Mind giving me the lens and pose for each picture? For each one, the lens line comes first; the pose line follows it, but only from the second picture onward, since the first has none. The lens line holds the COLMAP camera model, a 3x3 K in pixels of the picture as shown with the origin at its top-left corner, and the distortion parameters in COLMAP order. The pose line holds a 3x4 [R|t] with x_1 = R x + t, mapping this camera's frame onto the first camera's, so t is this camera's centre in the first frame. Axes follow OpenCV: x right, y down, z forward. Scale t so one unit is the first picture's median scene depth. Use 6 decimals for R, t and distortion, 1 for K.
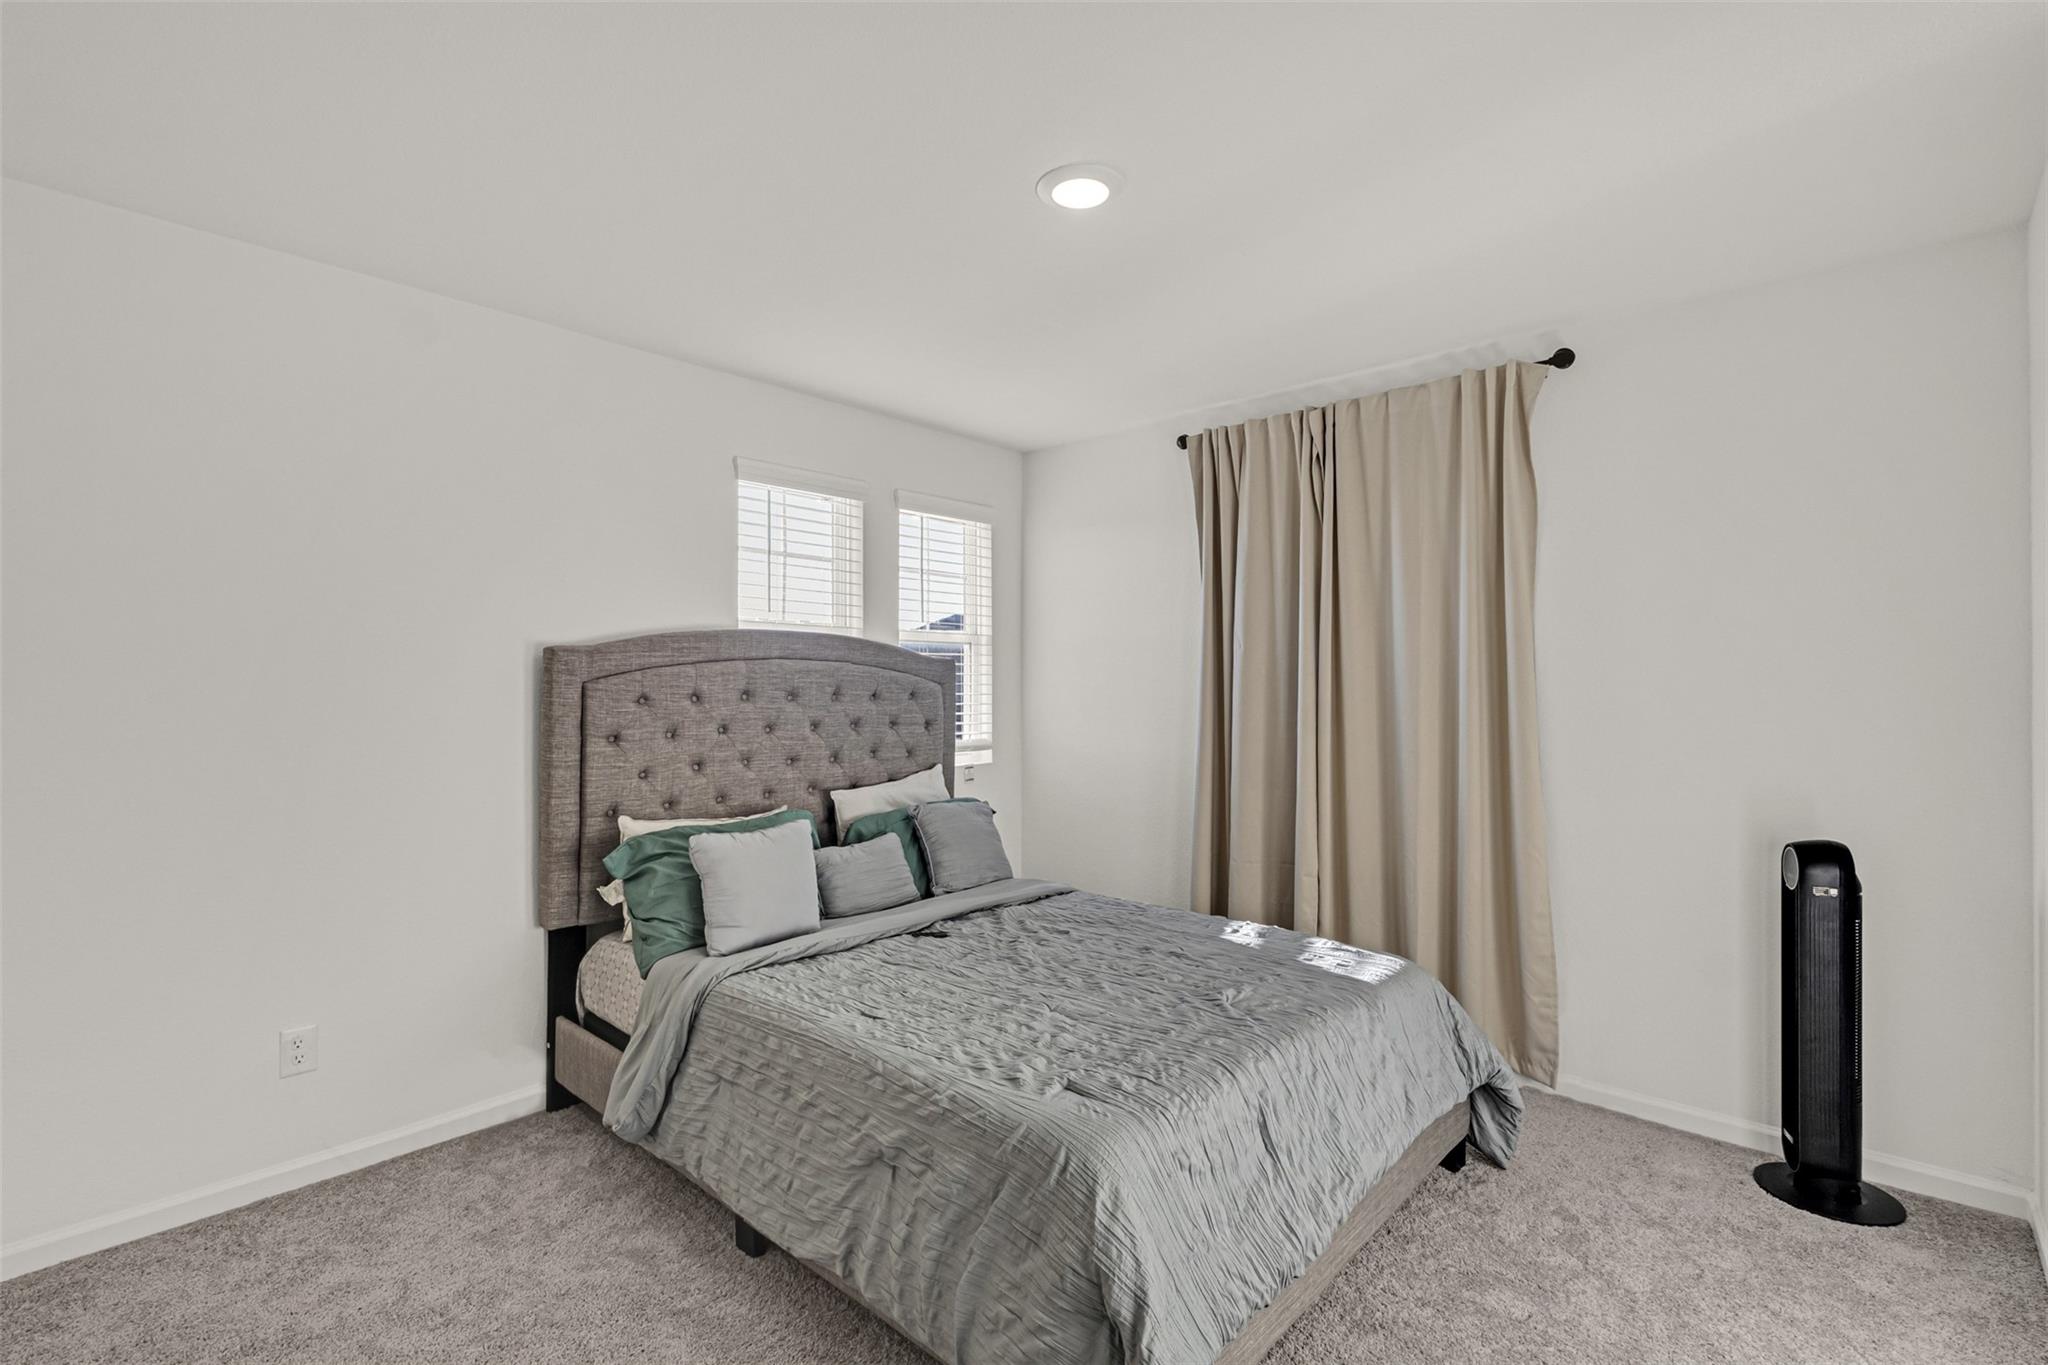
lens RADIAL K [[950.5, 0, 1024.0], [0, 950.5, 682.5], [0, 0, 1]] dist [0.000525, 0.000514]
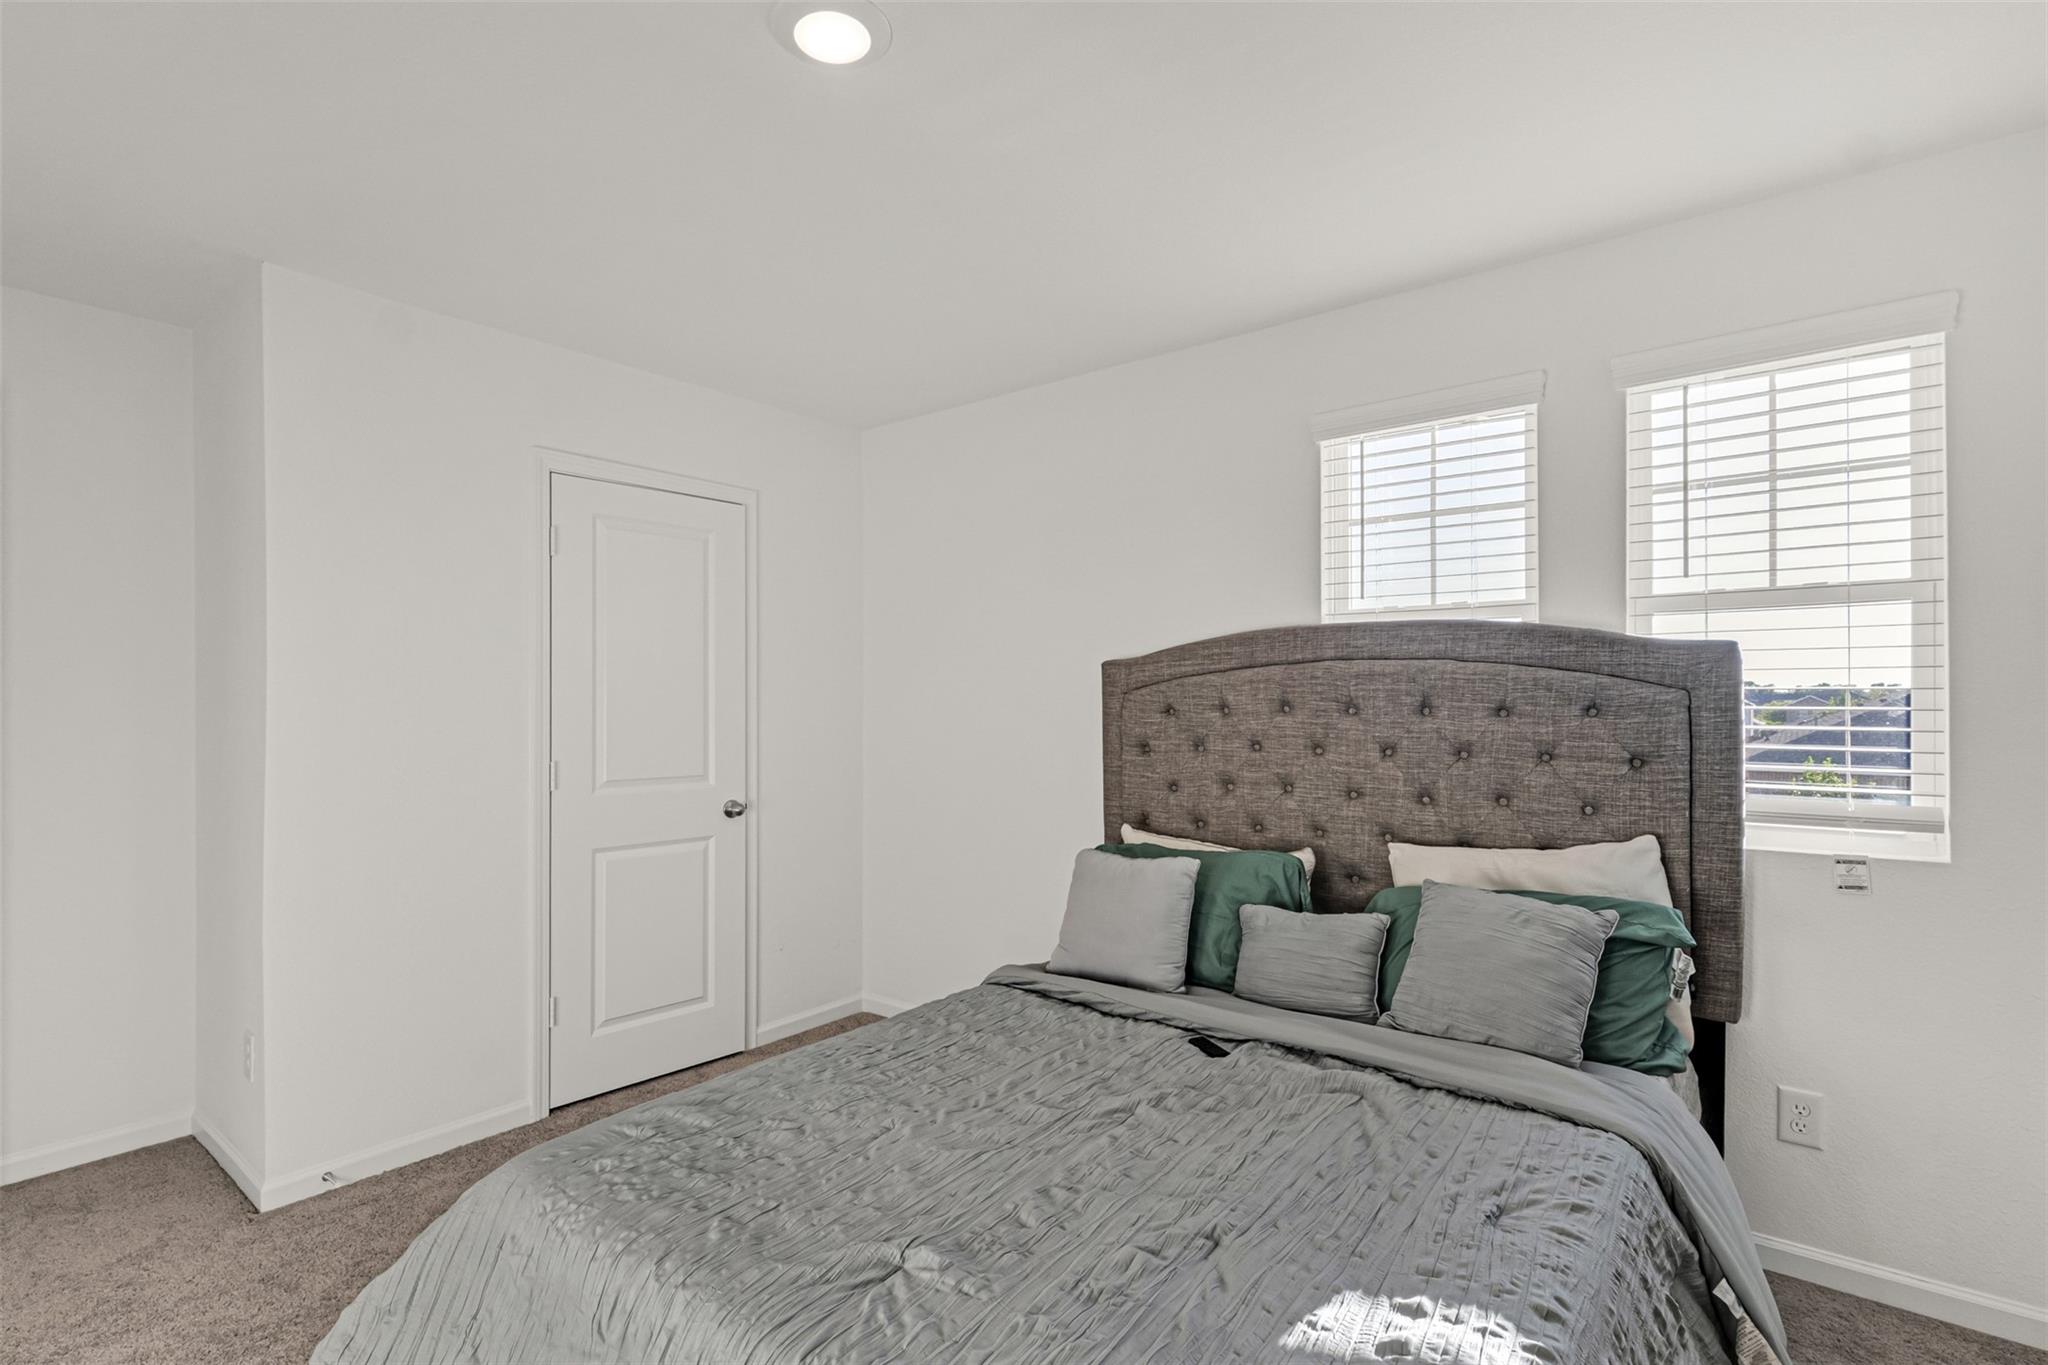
lens RADIAL K [[1011.4, 0, 1024.0], [0, 1011.4, 682.5], [0, 0, 1]] dist [0.001368, 0.000405]
pose [[0.035339, -0.011621, -0.999308, 0.560986], [0.014255, 0.999837, -0.011123, -0.001117], [0.999274, -0.013852, 0.035499, 0.717489]]
